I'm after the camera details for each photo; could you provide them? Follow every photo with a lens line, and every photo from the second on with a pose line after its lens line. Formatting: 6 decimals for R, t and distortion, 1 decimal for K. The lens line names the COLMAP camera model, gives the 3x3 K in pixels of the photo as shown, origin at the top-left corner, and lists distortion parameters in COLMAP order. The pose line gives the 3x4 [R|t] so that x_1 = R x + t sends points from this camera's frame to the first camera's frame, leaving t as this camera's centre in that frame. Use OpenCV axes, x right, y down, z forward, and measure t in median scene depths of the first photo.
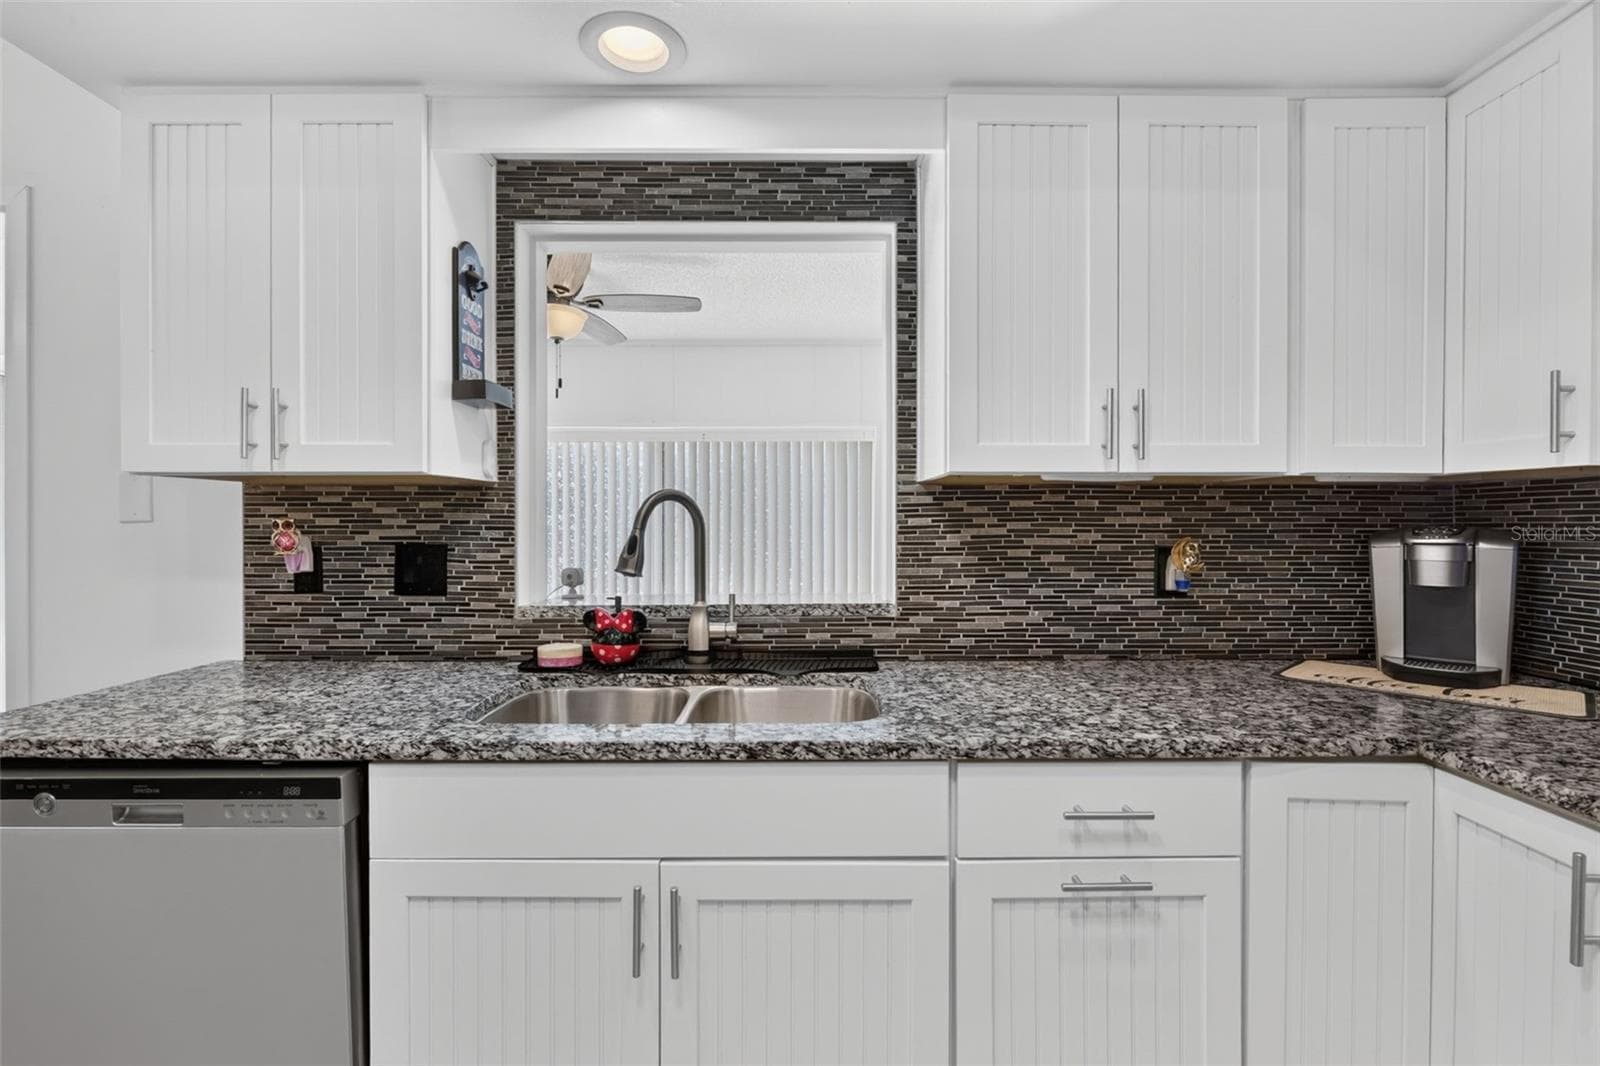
lens RADIAL K [[772.3, 0, 792.4], [0, 772.3, 527.7], [0, 0, 1]] dist [-0.005327, -0.001290]
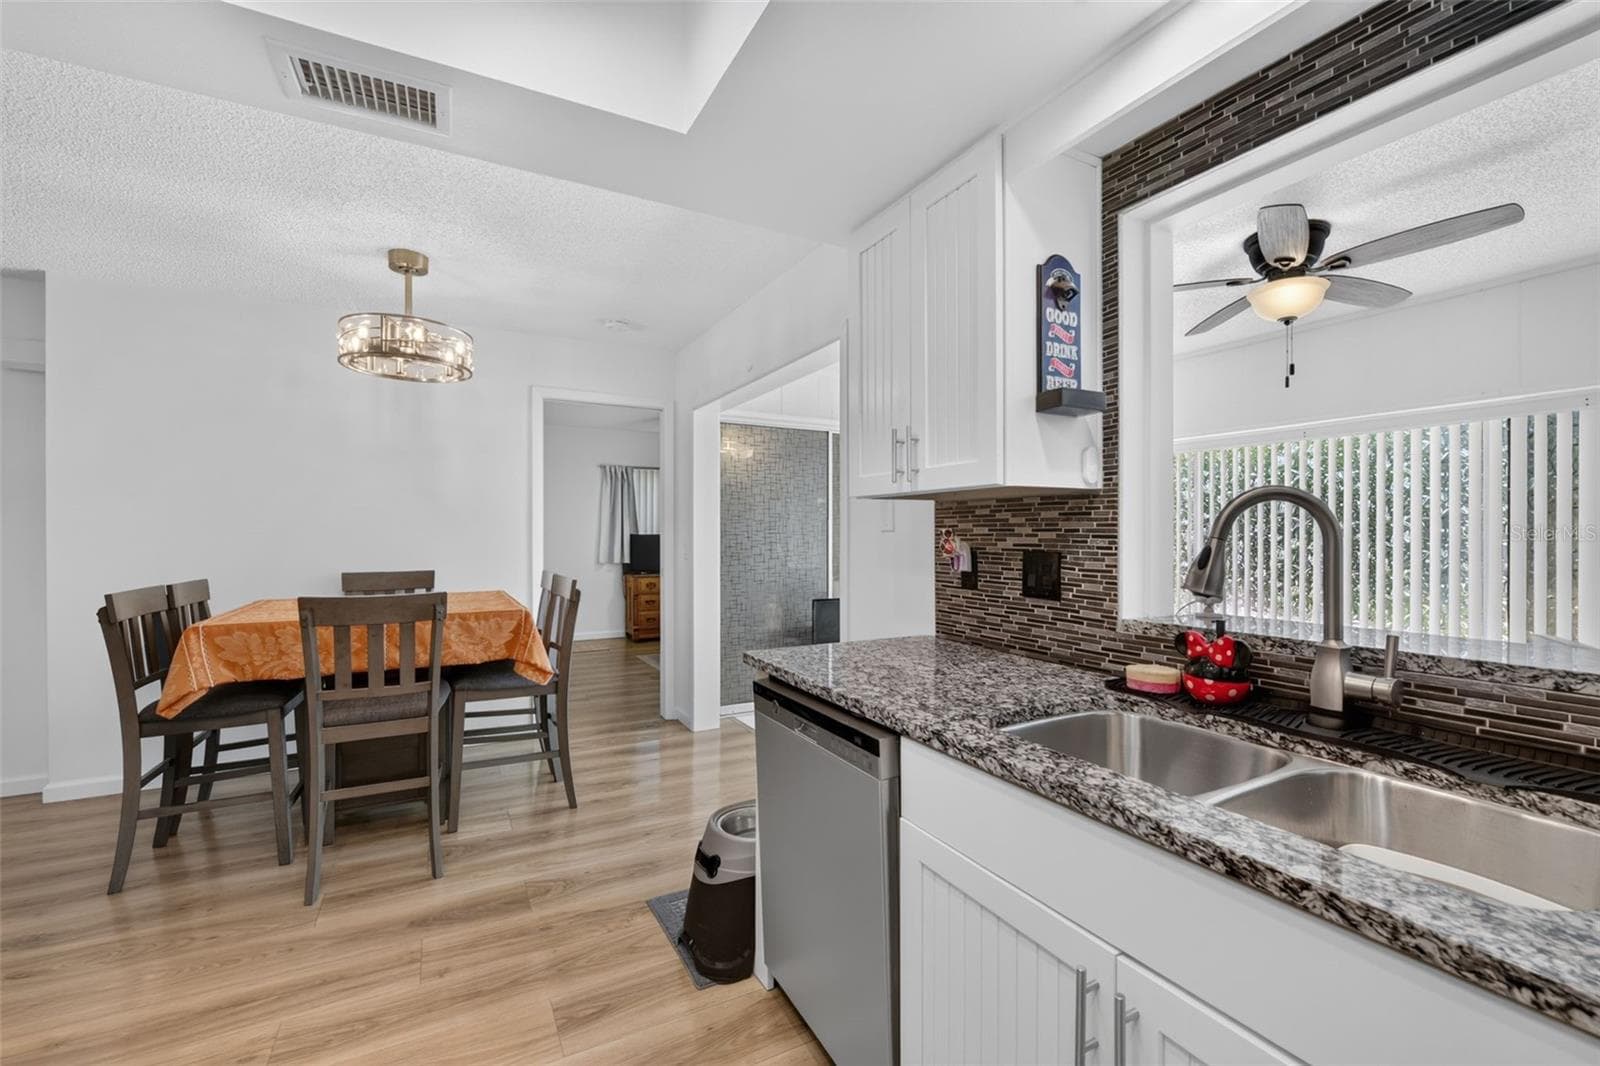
lens RADIAL K [[680.6, 0, 789.1], [0, 680.6, 537.4], [0, 0, 1]] dist [-0.009787, -0.000983]
pose [[0.441785, 0.004475, -0.897110, 0.218813], [-0.005290, 0.999983, 0.002382, 0.001939], [0.897105, 0.003694, 0.441801, 0.277622]]
